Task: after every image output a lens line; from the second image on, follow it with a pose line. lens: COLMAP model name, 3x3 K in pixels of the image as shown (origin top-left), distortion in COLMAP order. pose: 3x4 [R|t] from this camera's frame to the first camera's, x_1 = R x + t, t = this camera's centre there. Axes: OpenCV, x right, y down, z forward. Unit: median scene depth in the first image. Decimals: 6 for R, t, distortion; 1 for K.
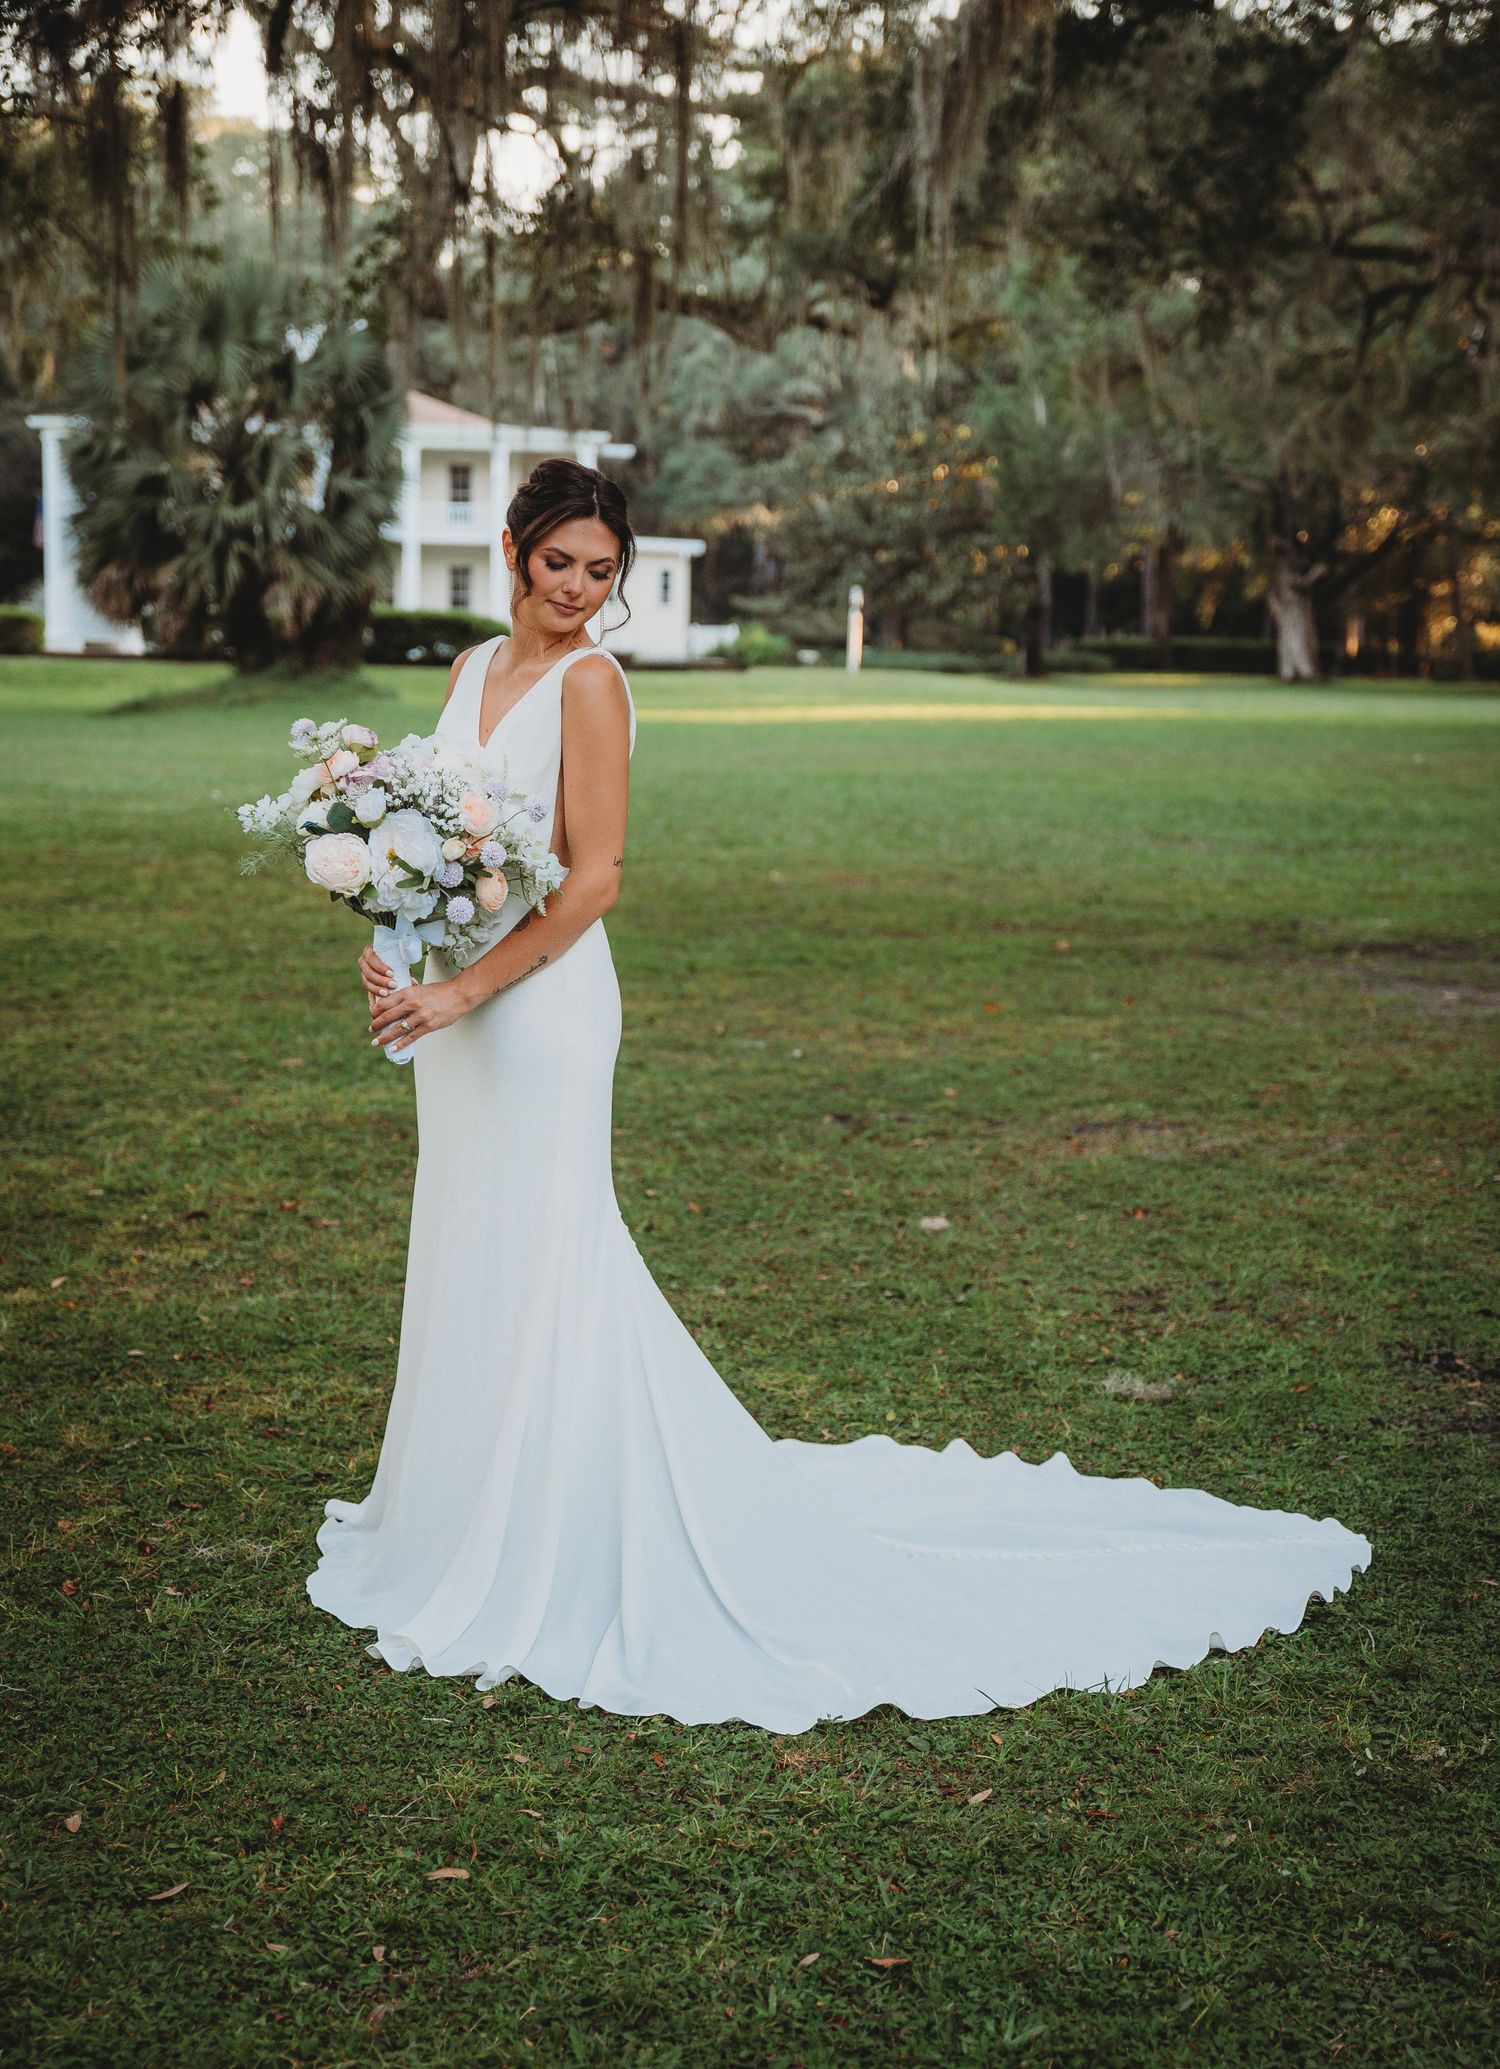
lens RADIAL K [[3949.2, 0, 733.8], [0, 3949.2, 1048.5], [0, 0, 1]] dist [0.250034, 0.000000]
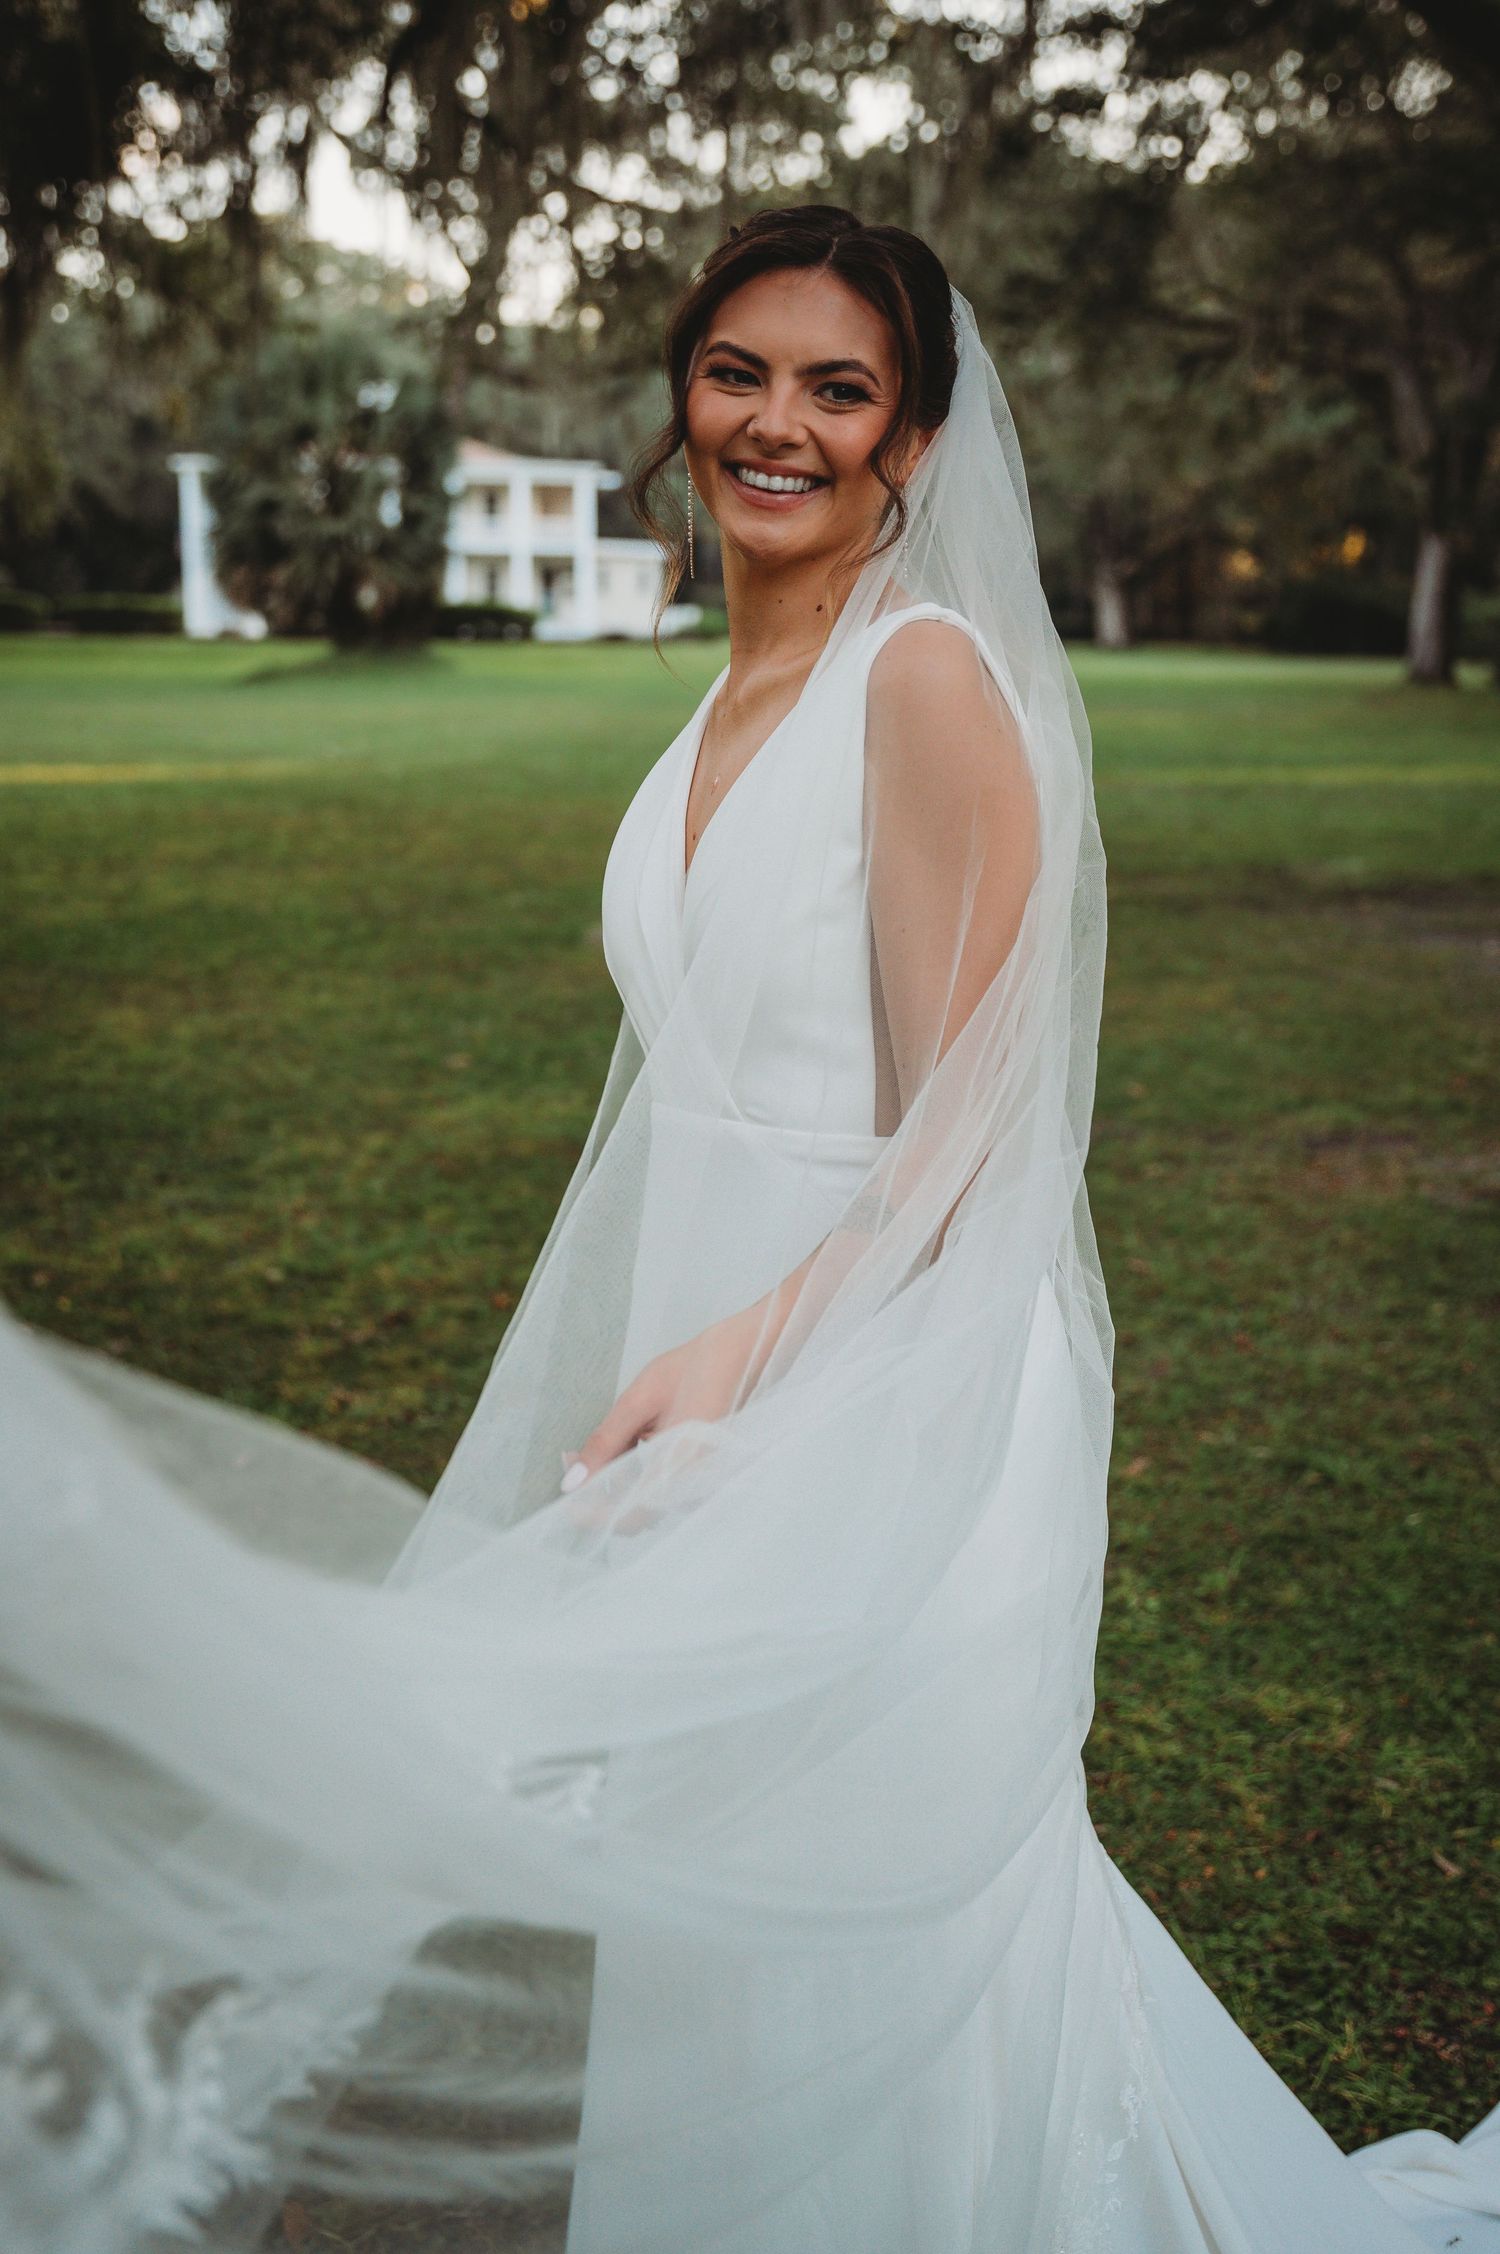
lens RADIAL K [[2654.4, 0, 760.1], [0, 2654.4, 1134.6], [0, 0, 1]] dist [0.026123, 0.000000]
pose [[0.999229, -0.016287, 0.035725, -0.024081], [0.013045, 0.995930, 0.089183, -0.014624], [-0.037032, -0.088648, 0.995374, 0.135313]]
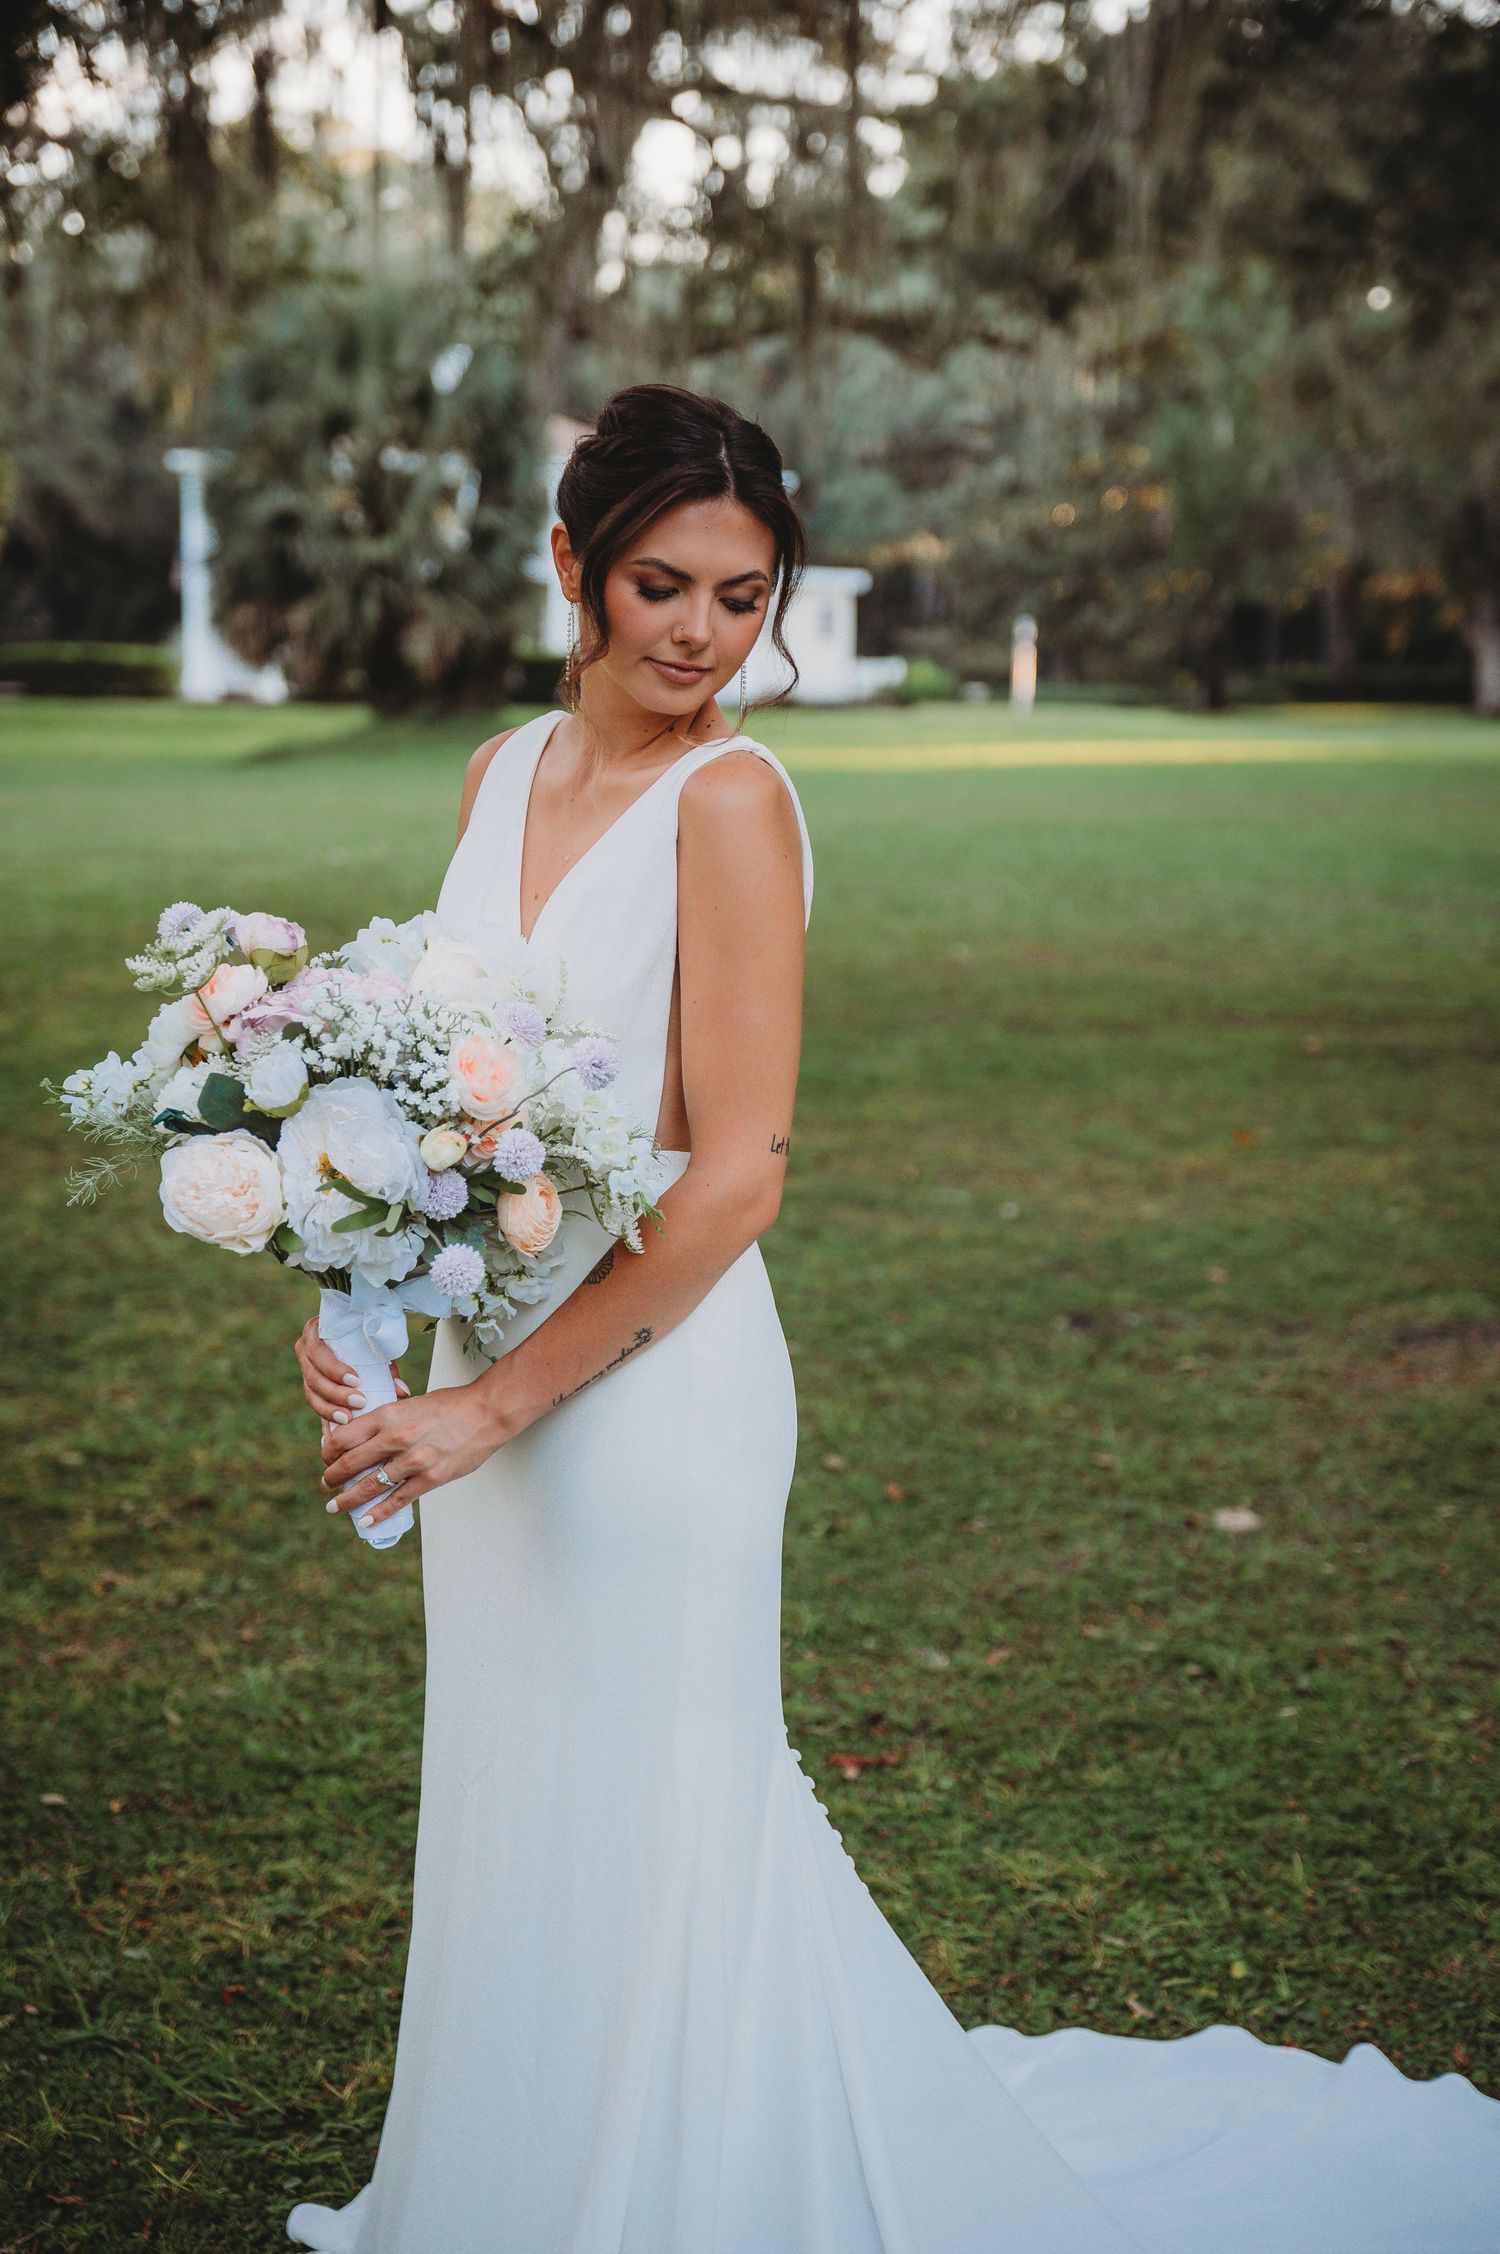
lens RADIAL K [[3922.9, 0, 756.4], [0, 3922.9, 1065.0], [0, 0, 1]] dist [0.149293, 0.000000]
pose [[0.999362, -0.005927, -0.035221, -0.002890], [0.005796, 0.999976, -0.003823, -0.010557], [0.035243, 0.003617, 0.999372, 0.090730]]
